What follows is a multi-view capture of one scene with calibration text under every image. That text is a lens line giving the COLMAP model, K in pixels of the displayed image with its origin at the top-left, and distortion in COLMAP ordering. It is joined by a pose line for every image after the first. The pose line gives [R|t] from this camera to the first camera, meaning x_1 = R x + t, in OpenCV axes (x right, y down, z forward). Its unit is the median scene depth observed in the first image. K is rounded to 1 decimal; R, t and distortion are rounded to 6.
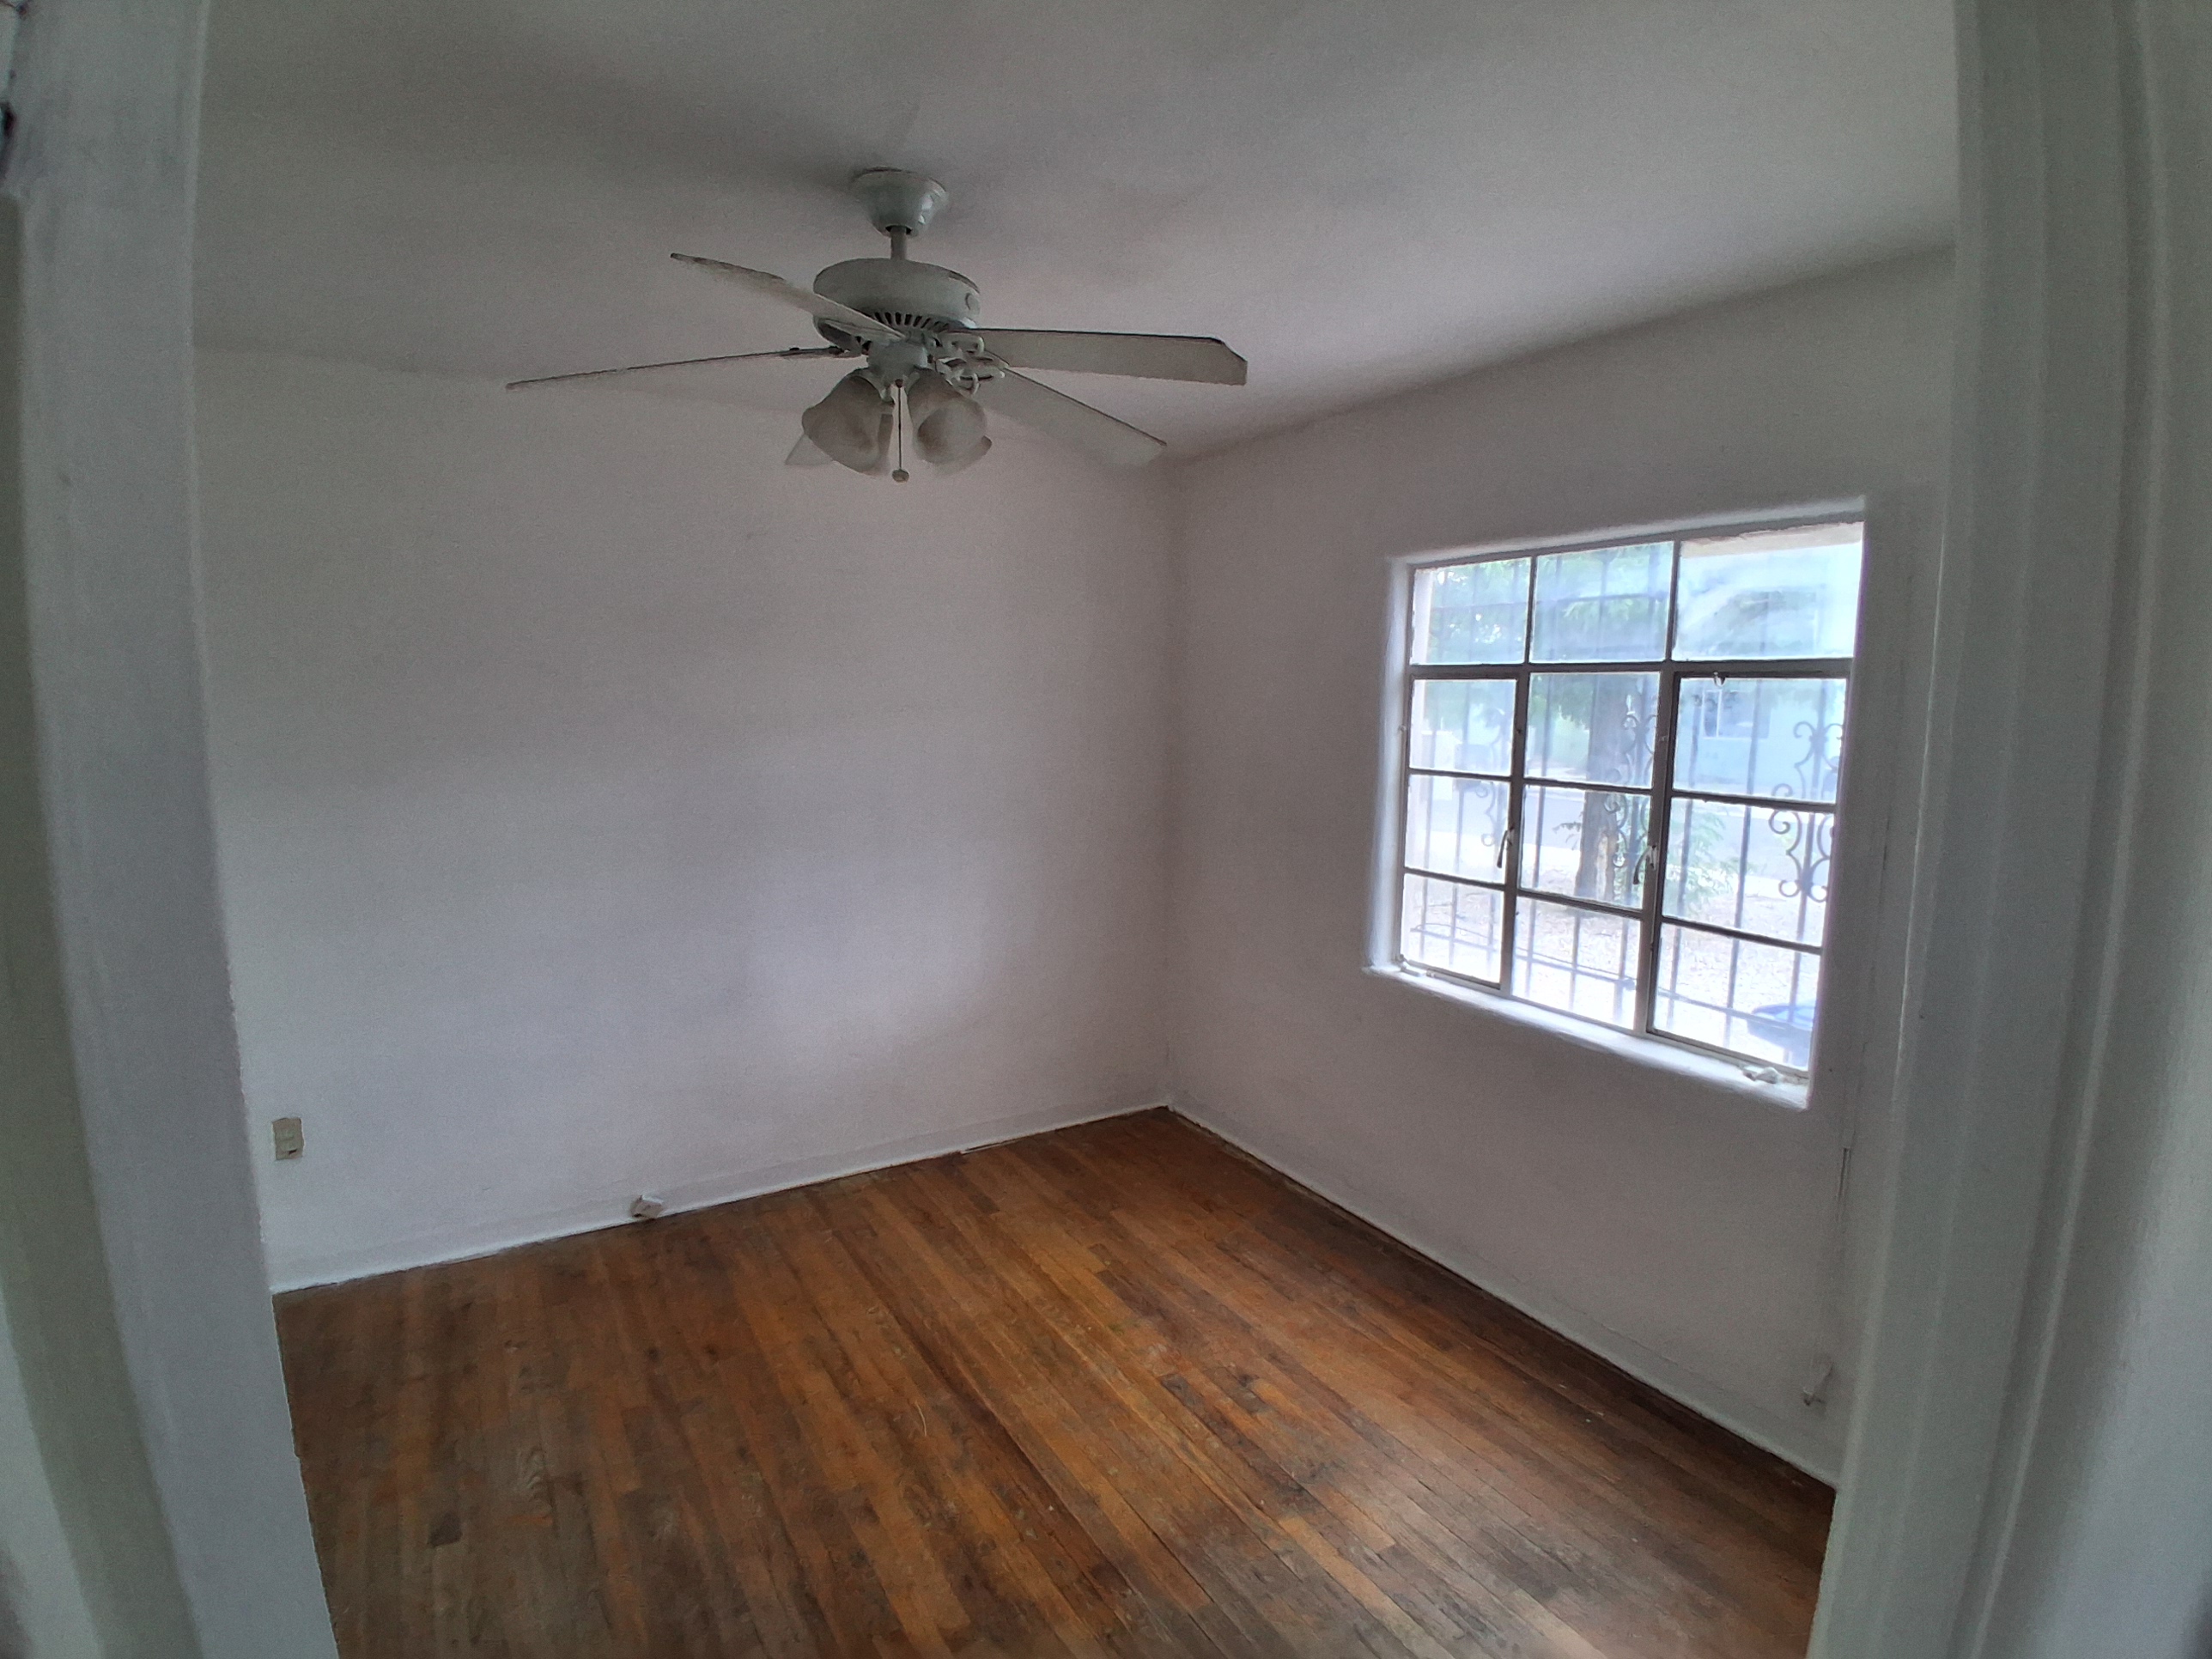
lens RADIAL K [[1121.0, 0, 1106.0], [0, 1121.0, 829.5], [0, 0, 1]] dist [0.000194, -0.035111]
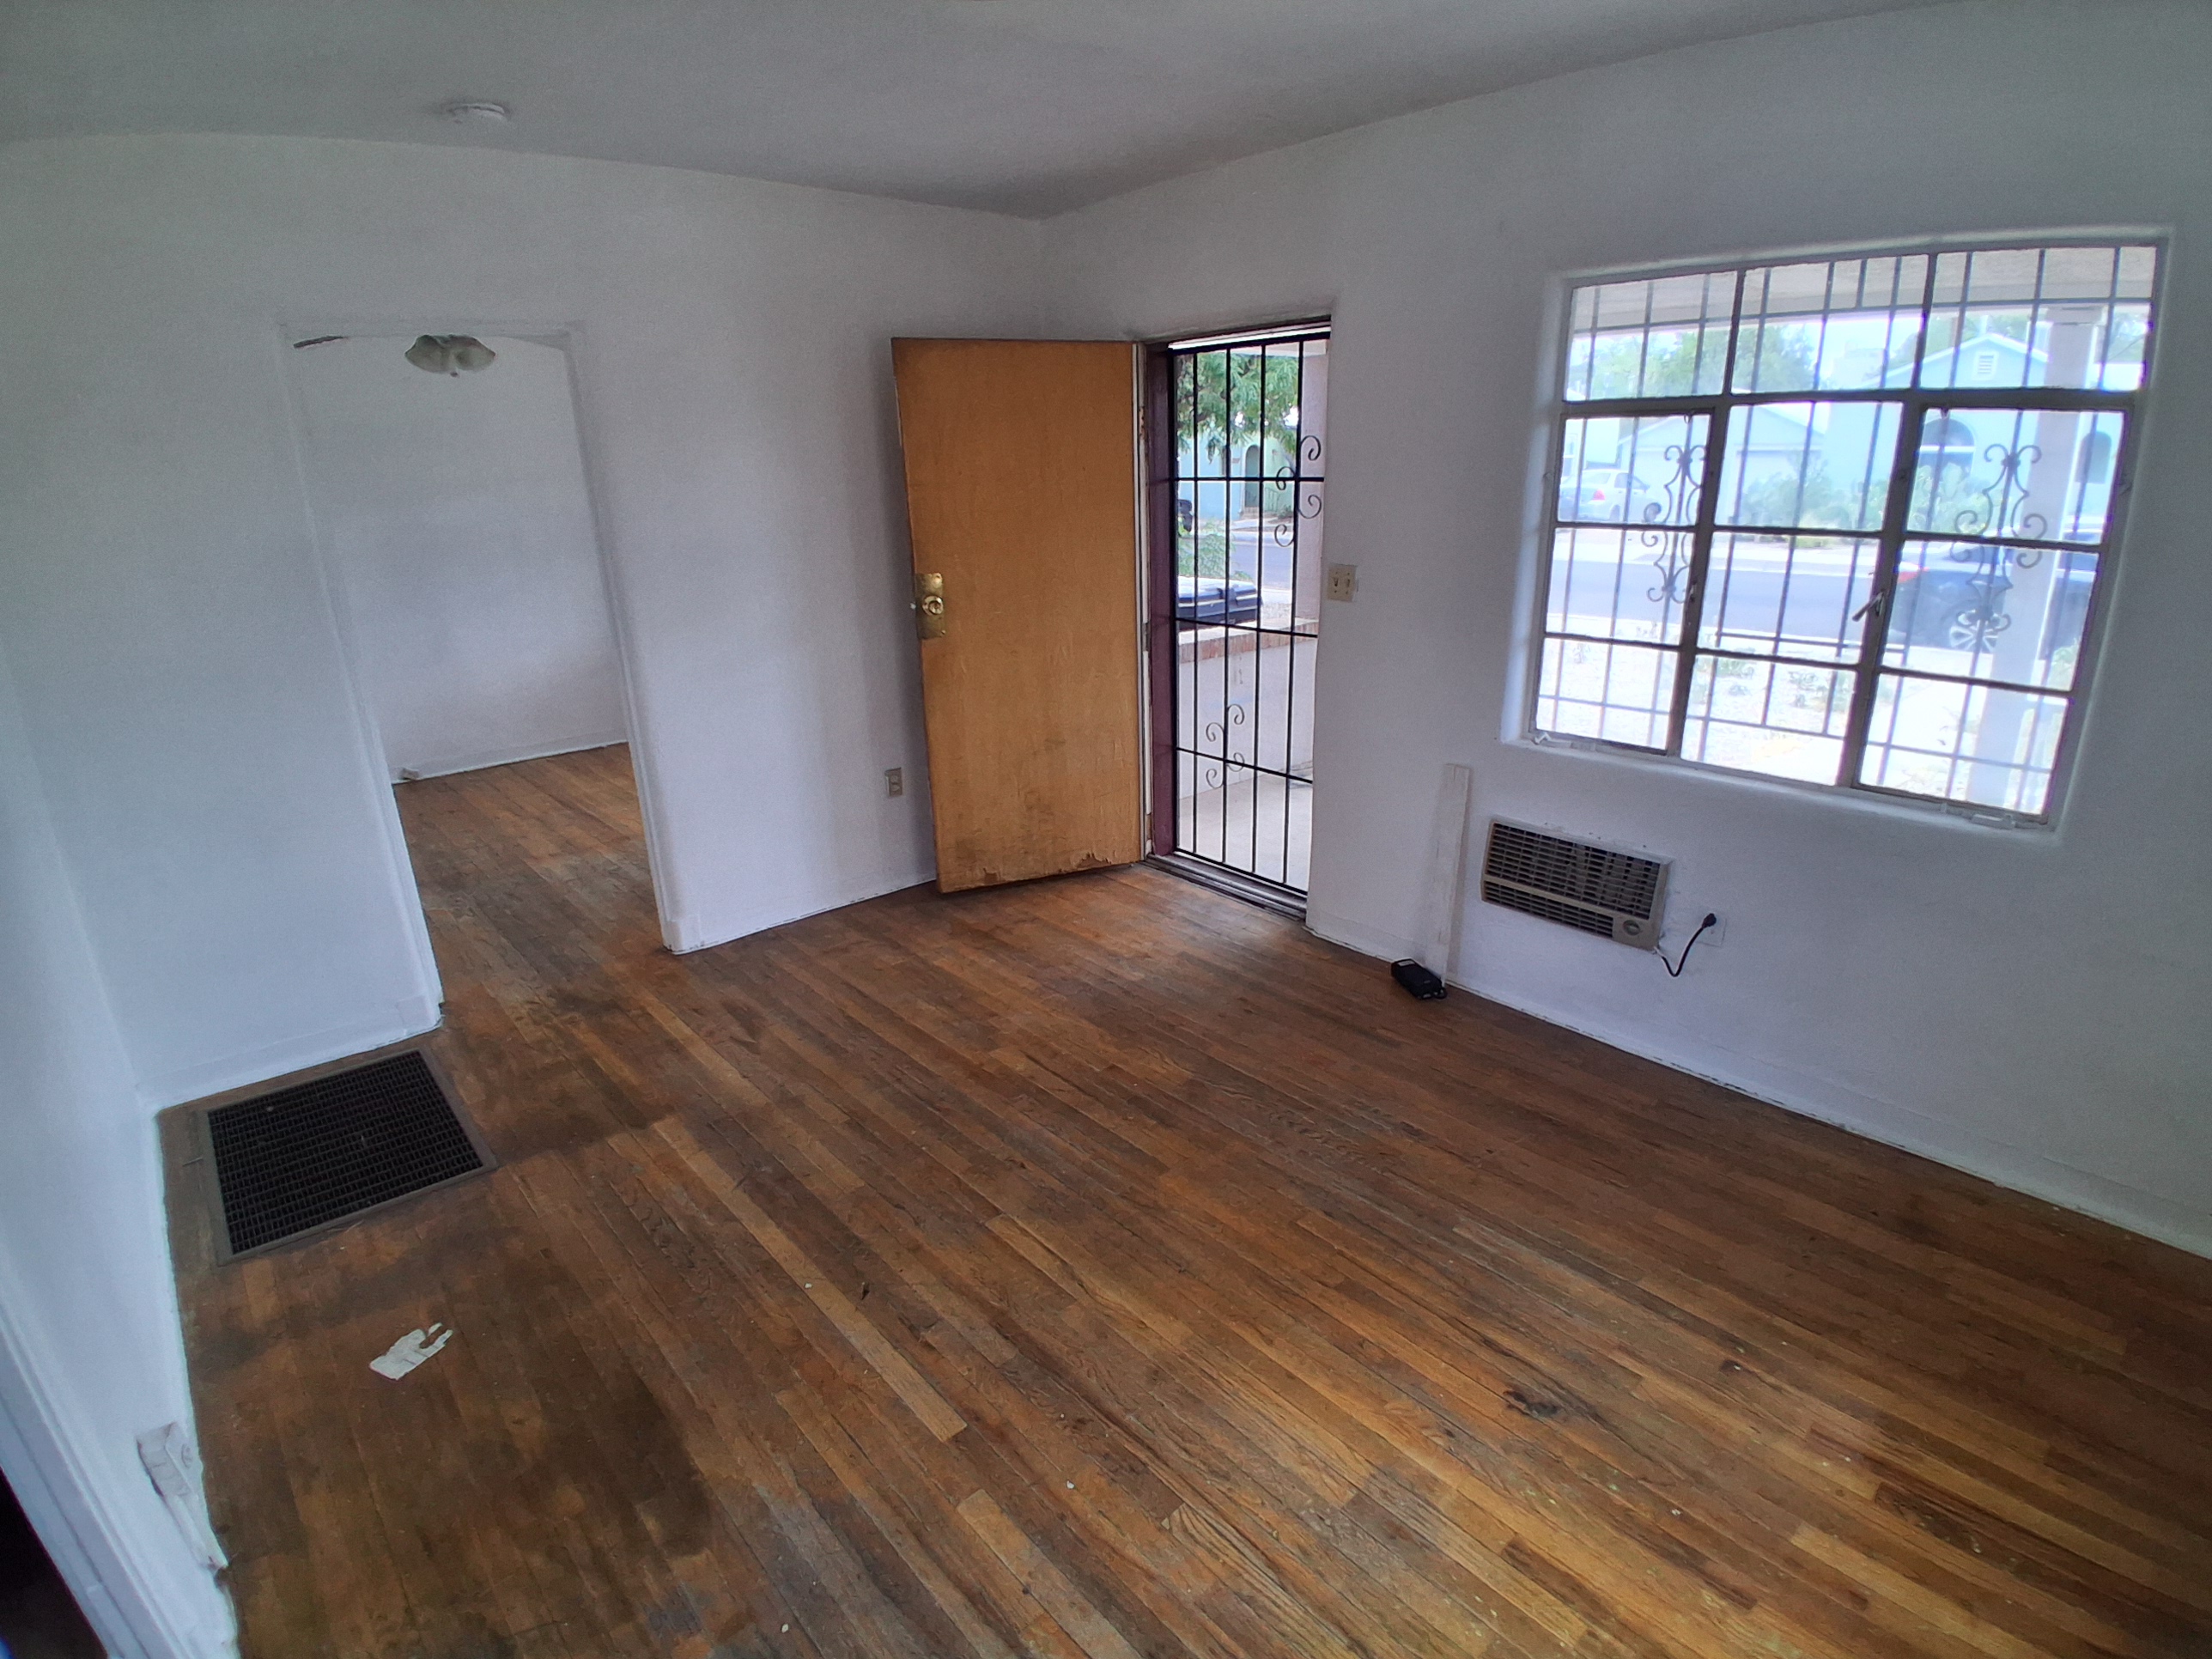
lens RADIAL K [[1121.0, 0, 1106.0], [0, 1121.0, 829.5], [0, 0, 1]] dist [0.000194, -0.035111]
pose [[0.983408, -0.088305, 0.158463, 0.500113], [0.058696, 0.981425, 0.182646, 0.202500], [-0.171648, -0.170314, 0.970325, -1.194000]]
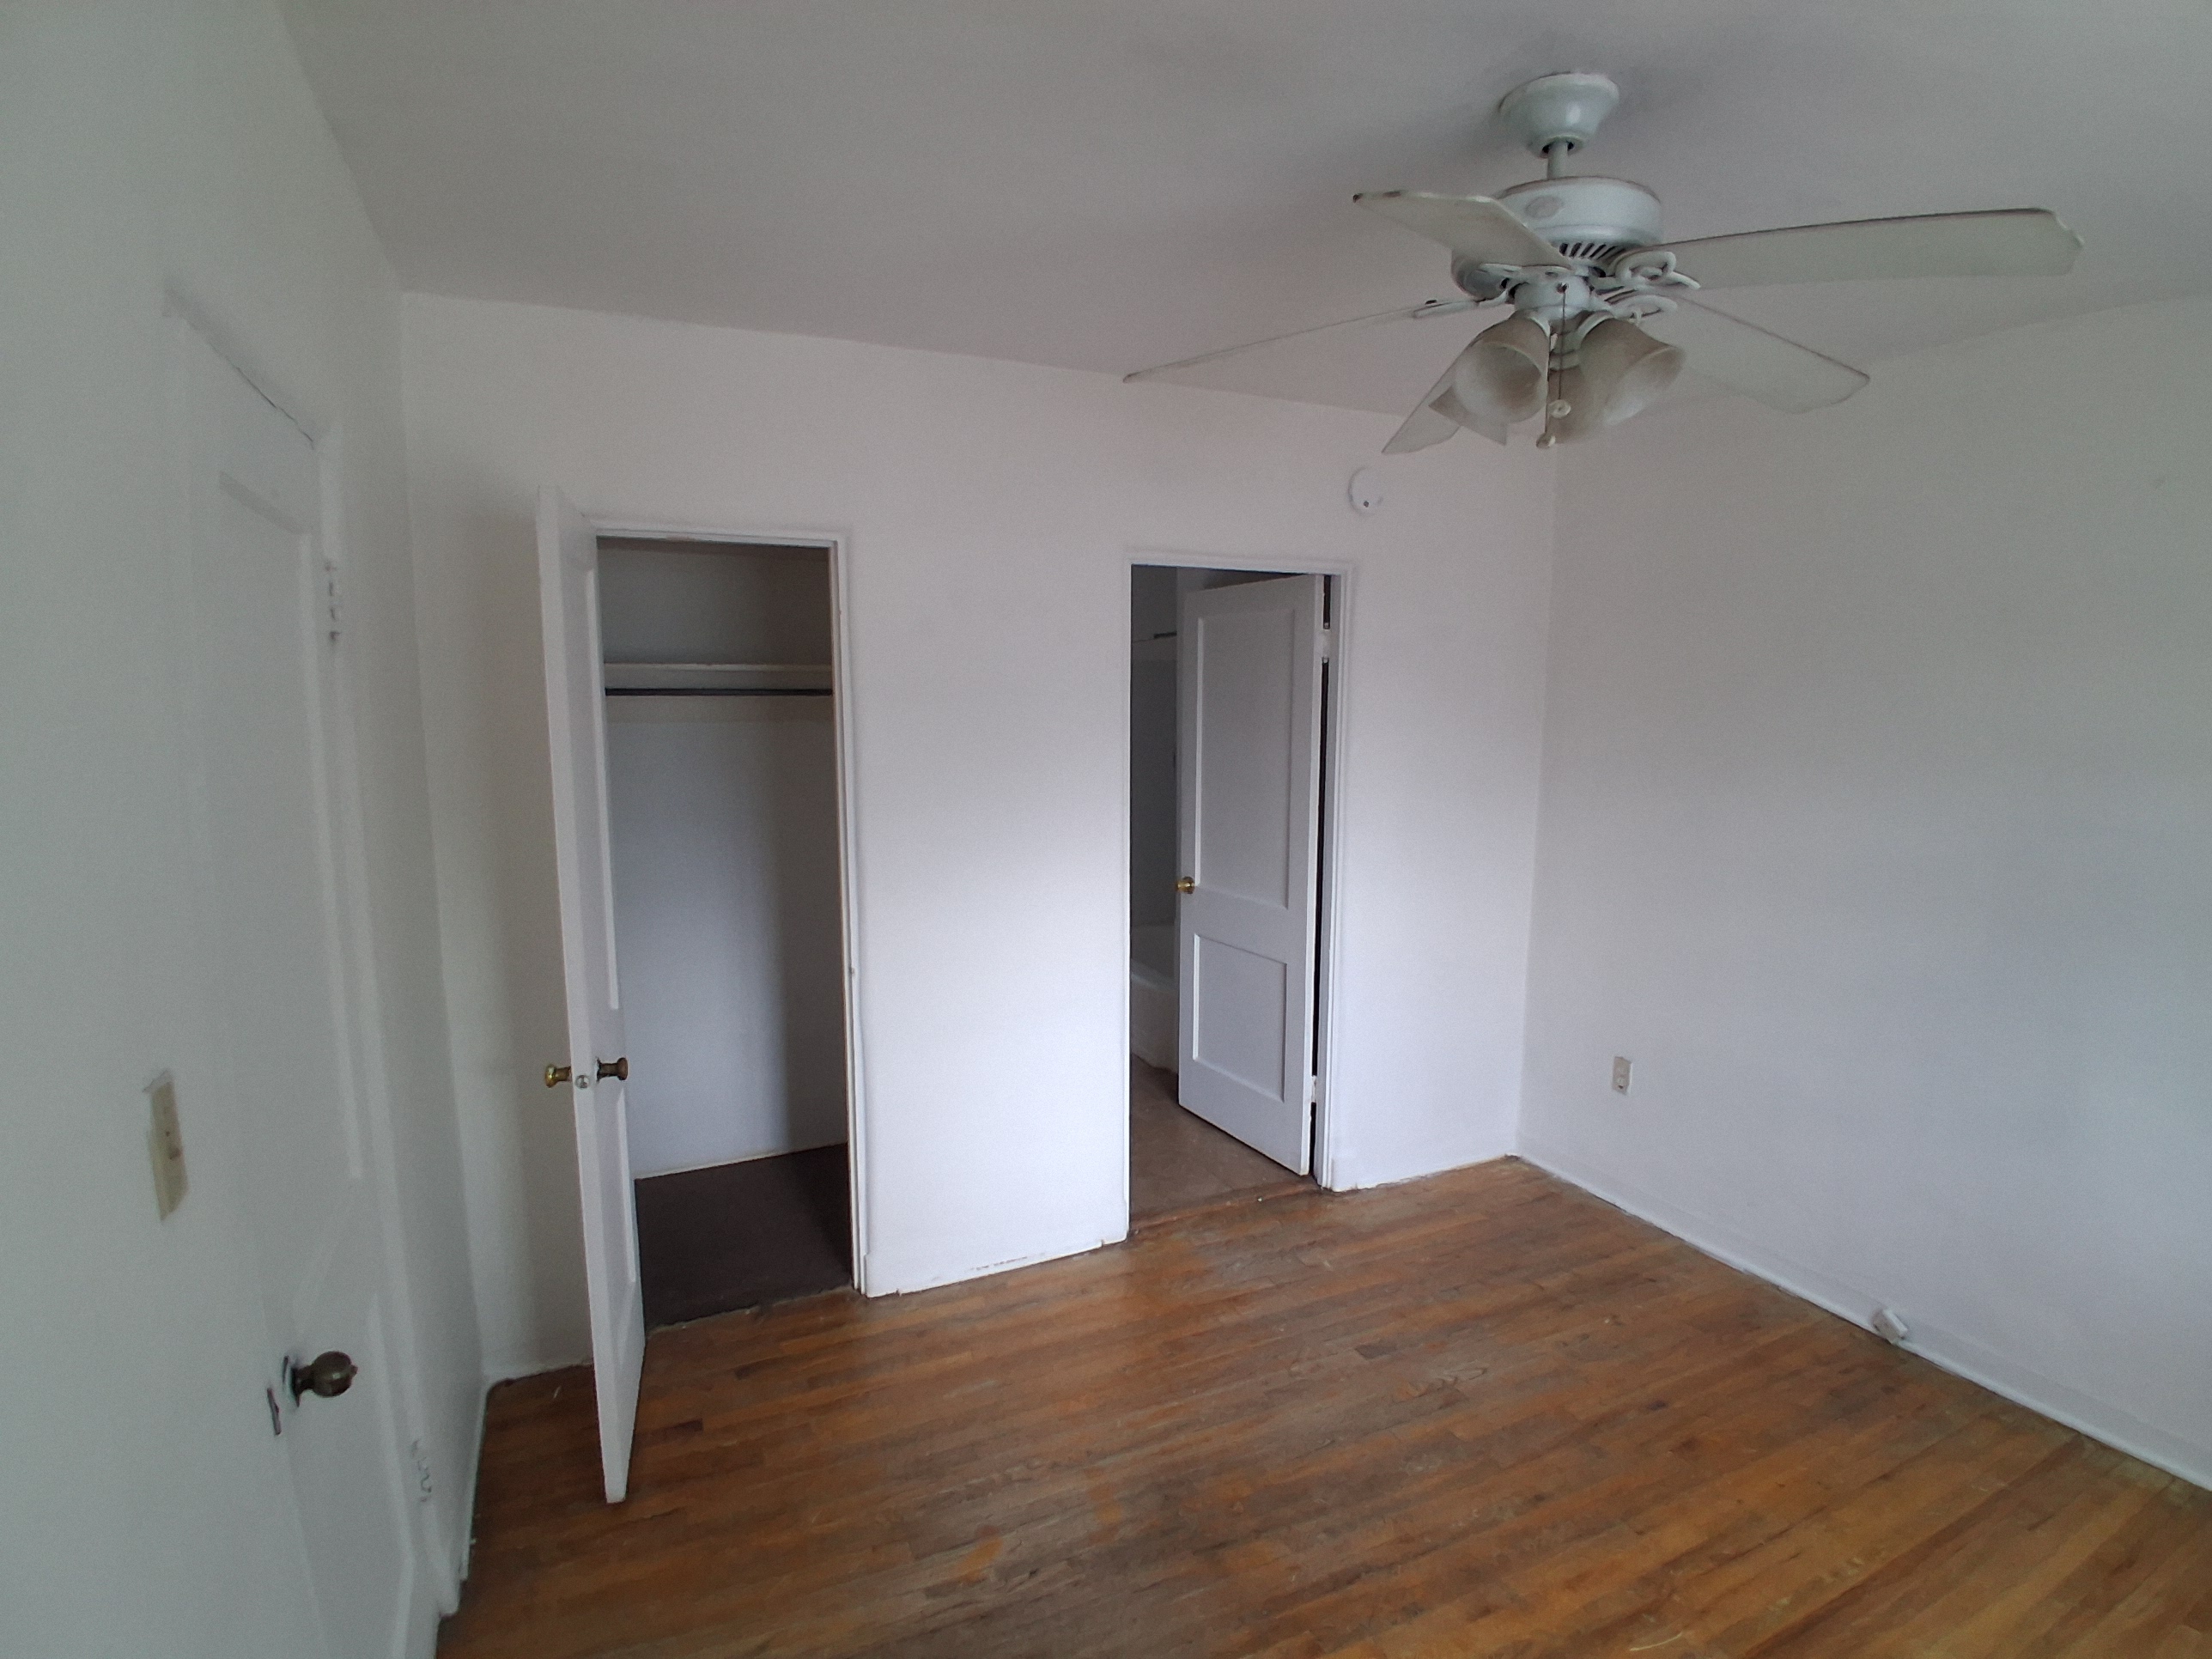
lens RADIAL K [[1121.0, 0, 1106.0], [0, 1121.0, 829.5], [0, 0, 1]] dist [0.000194, -0.035111]
pose [[-0.105771, 0.102362, -0.989108, 0.508132], [-0.125111, 0.985413, 0.115358, -0.047675], [0.986489, 0.135950, -0.091421, 0.578463]]
